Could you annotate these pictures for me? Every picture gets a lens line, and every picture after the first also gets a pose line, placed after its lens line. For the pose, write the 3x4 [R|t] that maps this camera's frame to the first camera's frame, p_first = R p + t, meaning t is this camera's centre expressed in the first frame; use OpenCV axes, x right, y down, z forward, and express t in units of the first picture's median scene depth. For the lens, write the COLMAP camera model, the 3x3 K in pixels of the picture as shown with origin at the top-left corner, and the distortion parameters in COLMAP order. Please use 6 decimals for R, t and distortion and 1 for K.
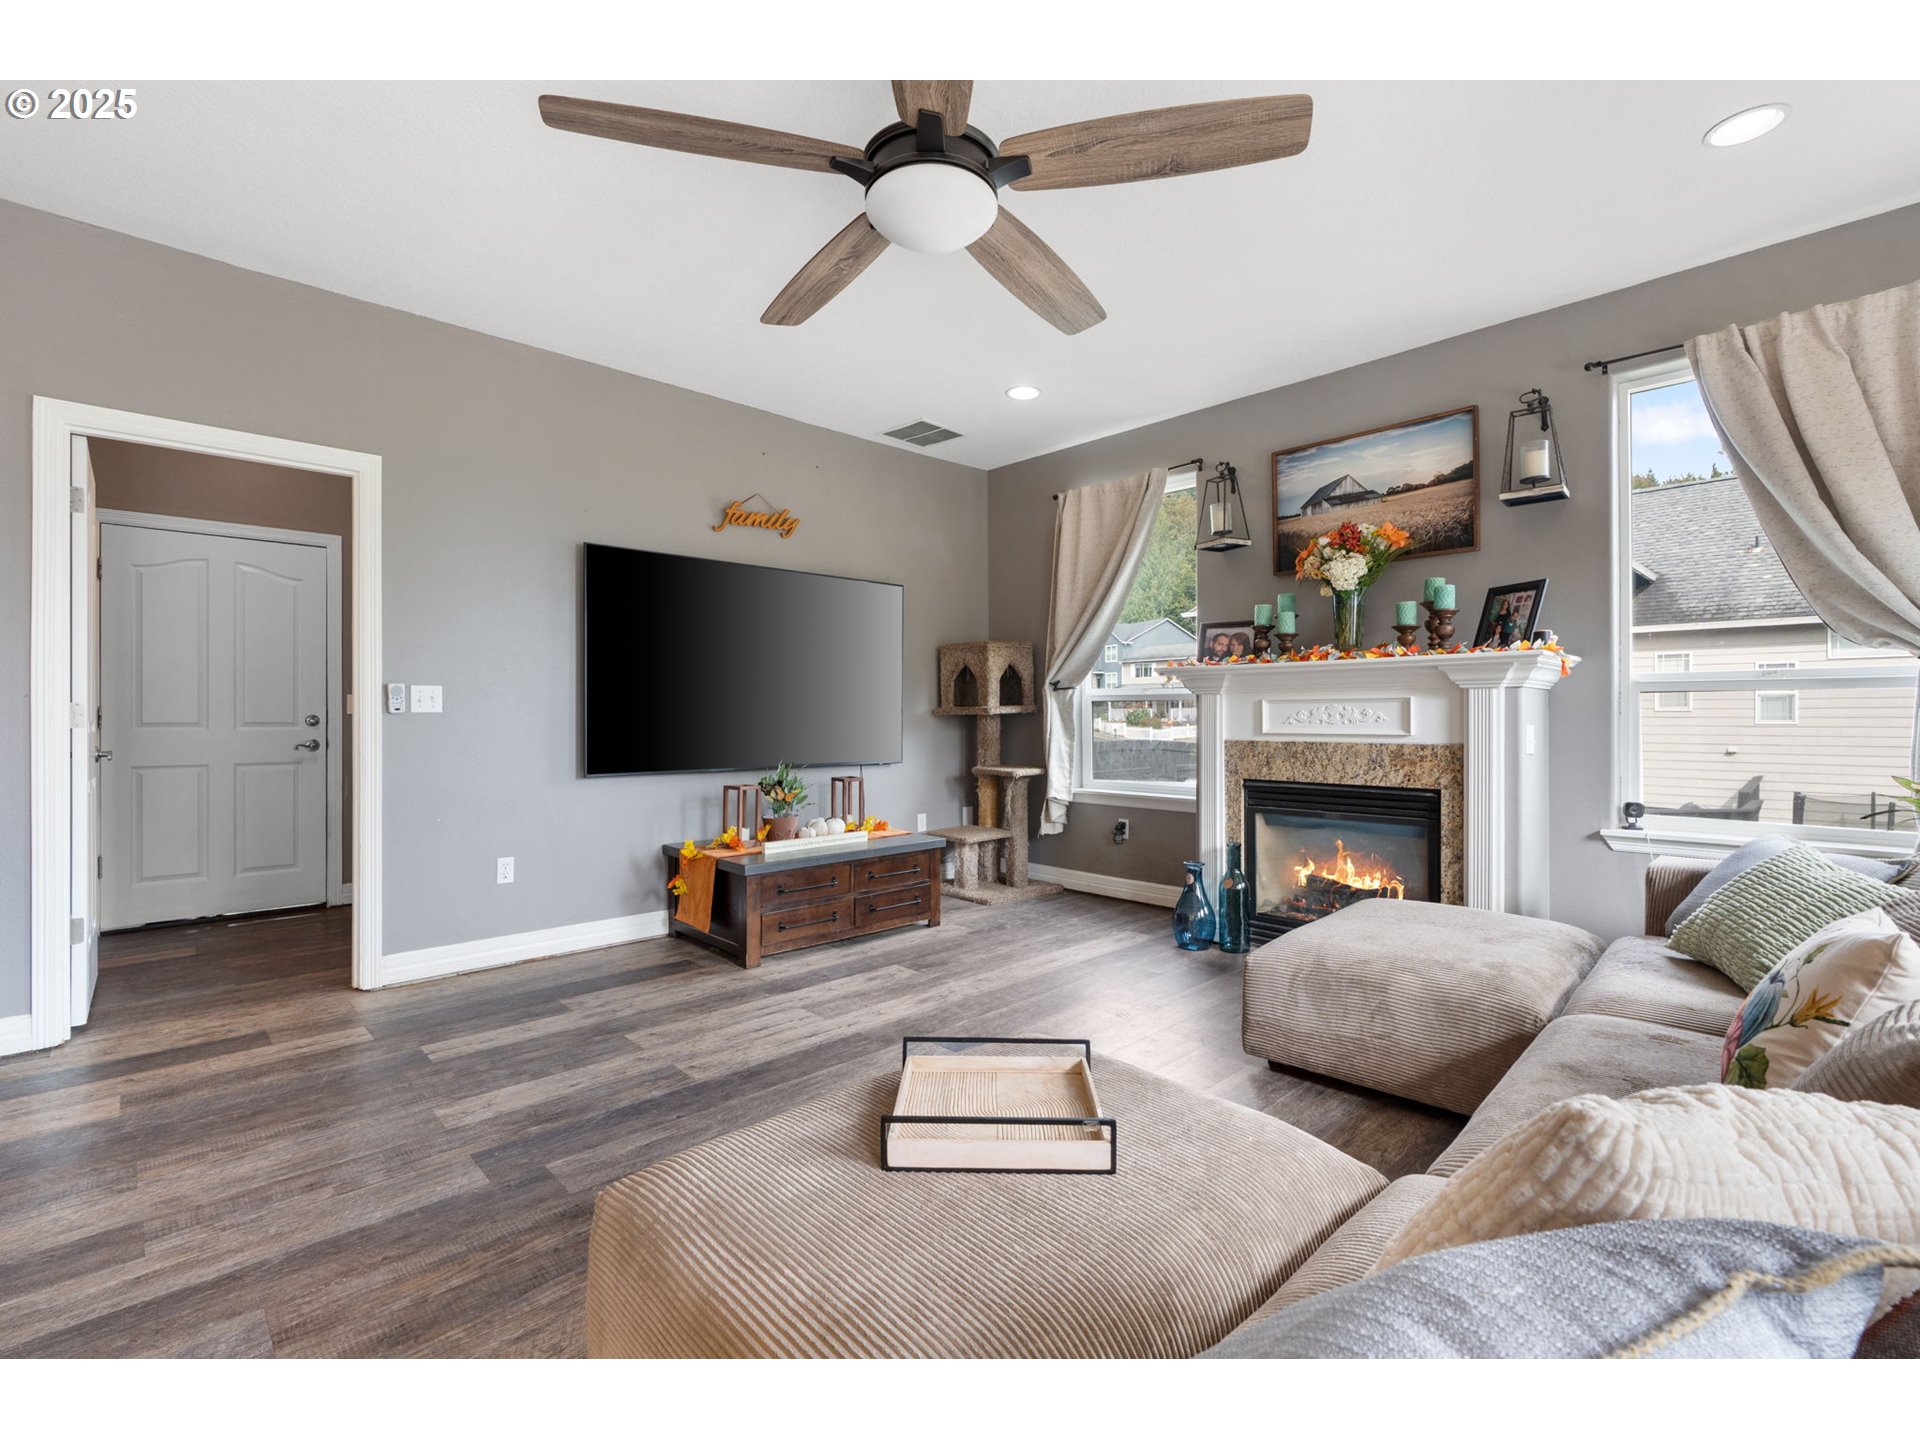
lens RADIAL K [[862.4, 0, 955.8], [0, 862.4, 711.3], [0, 0, 1]] dist [-0.001624, 0.000274]
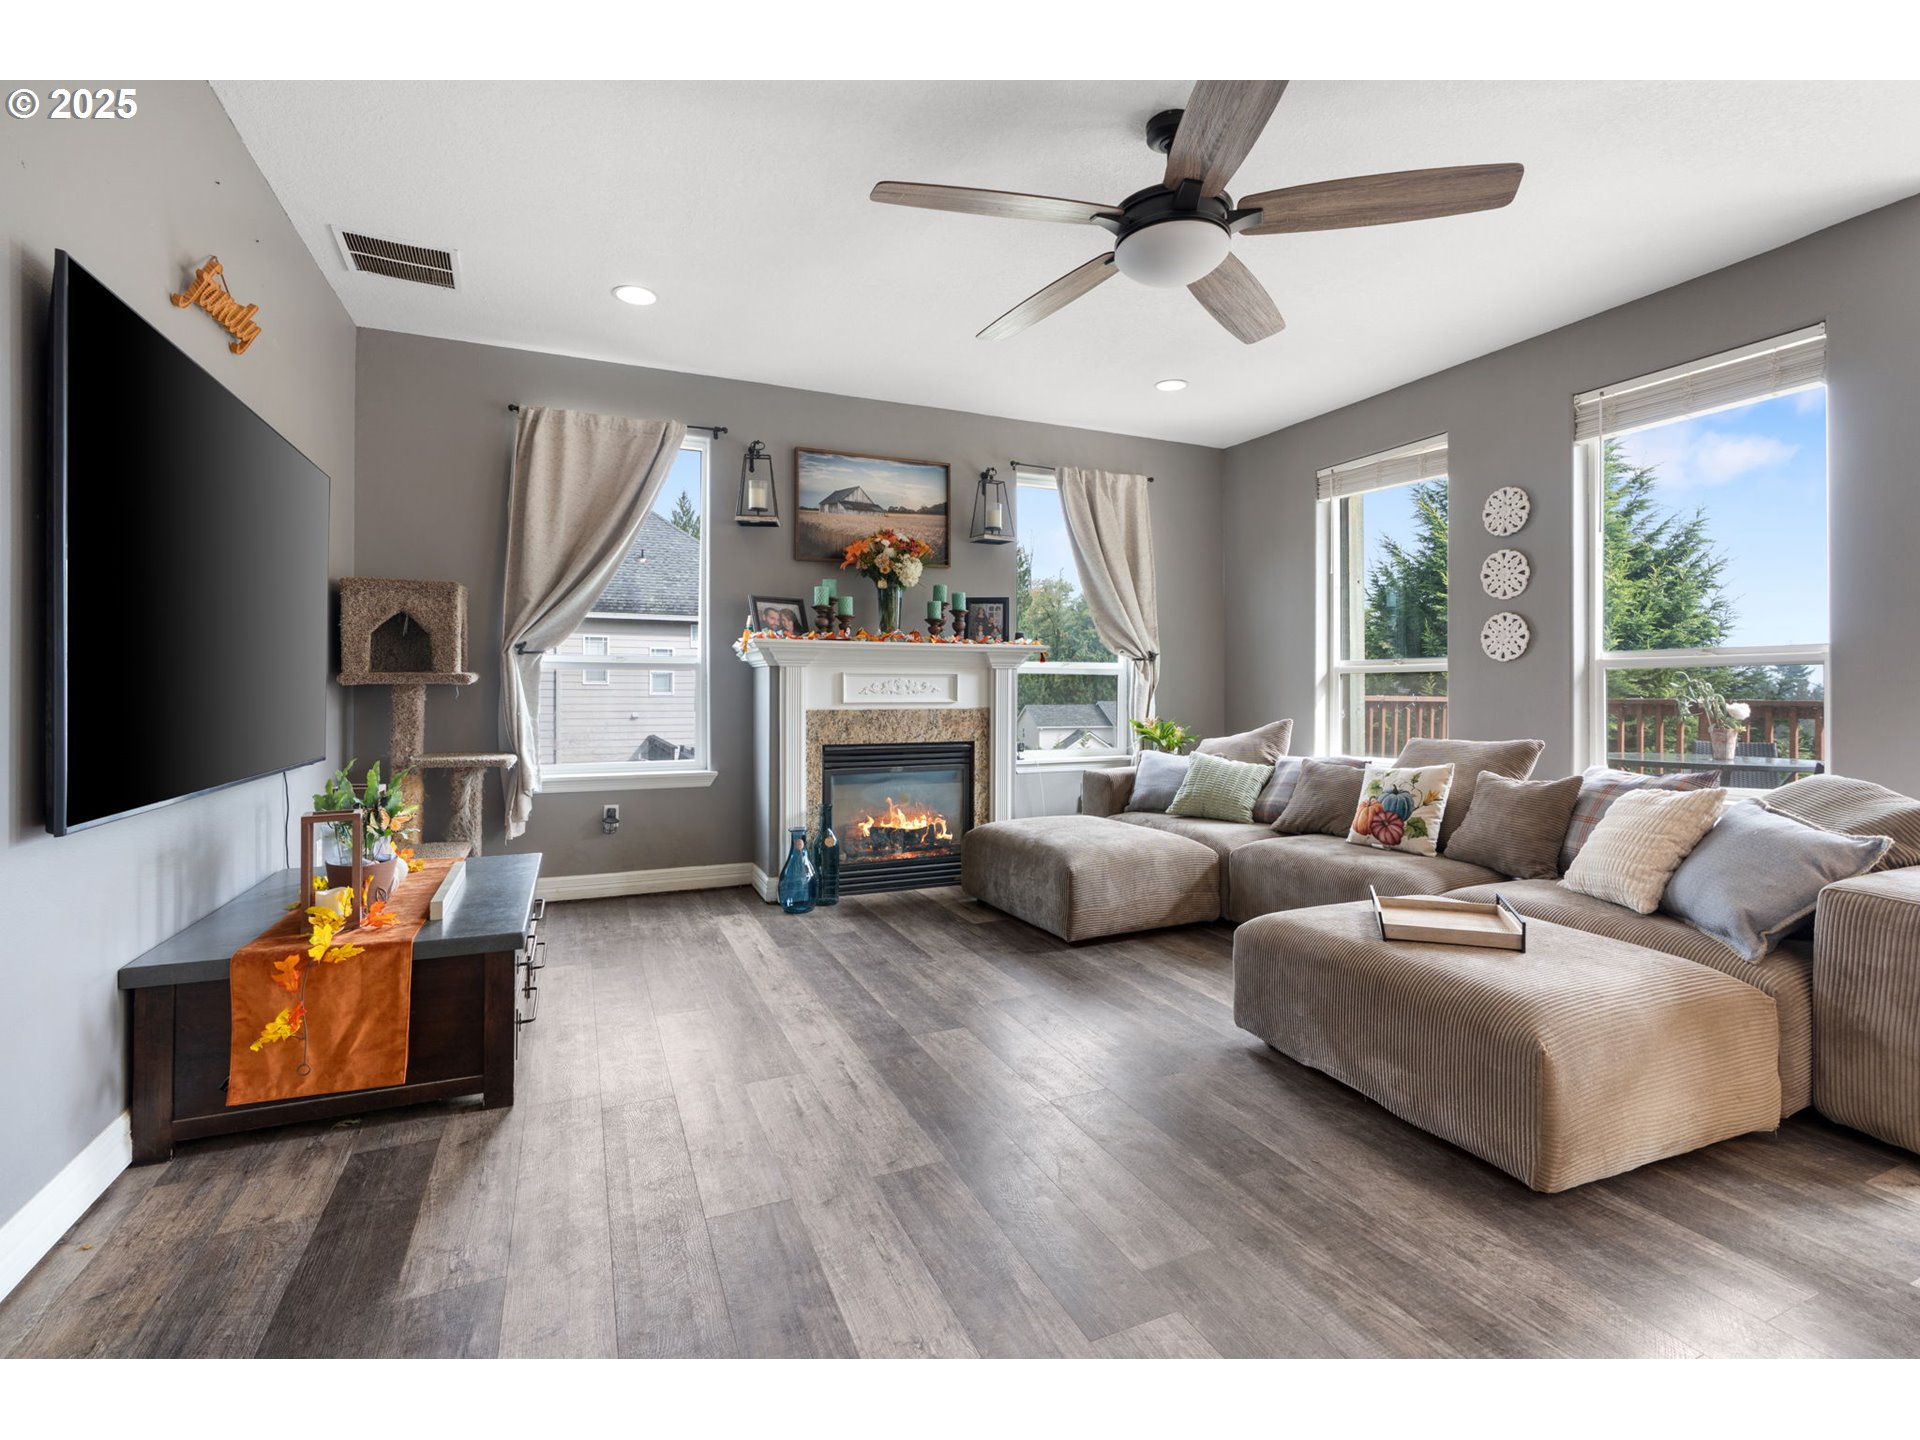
lens RADIAL K [[880.0, 0, 962.1], [0, 880.0, 683.4], [0, 0, 1]] dist [-0.001862, -0.000089]
pose [[0.341020, 0.007567, 0.940026, -0.702493], [-0.006719, 0.999962, -0.005613, 0.005623], [-0.940032, -0.004402, 0.341058, 0.488517]]
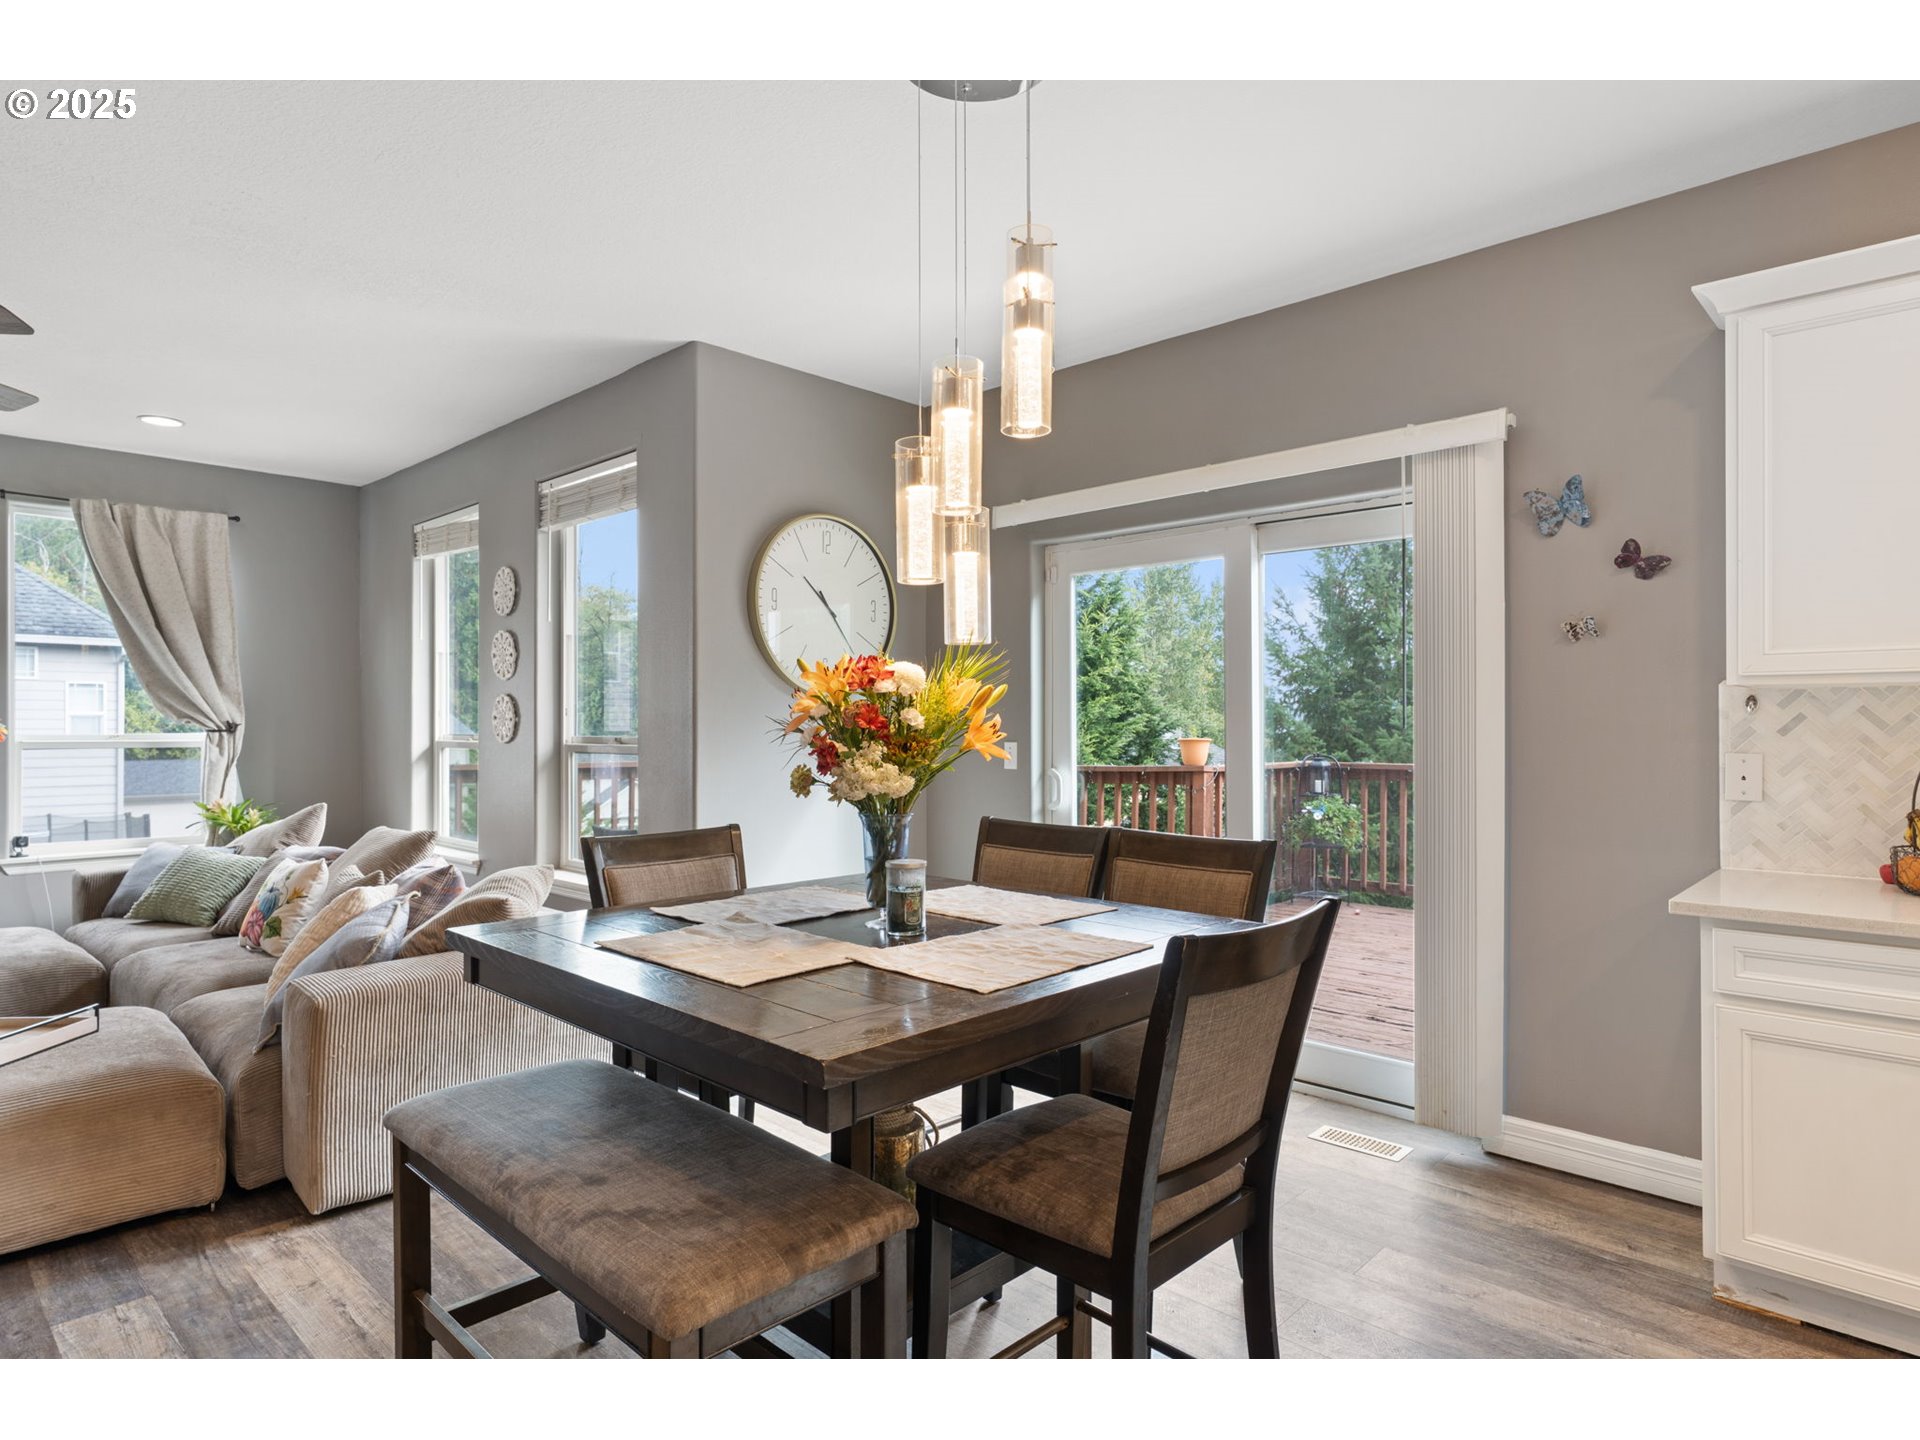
lens RADIAL K [[1083.9, 0, 960.0], [0, 1083.9, 720.0], [0, 0, 1]] dist [0.000720, 0.000533]
pose [[-0.034027, 0.001627, 0.999420, -0.793978], [-0.004253, 0.999989, -0.001773, -0.063504], [-0.999412, -0.004311, -0.034020, -0.312155]]
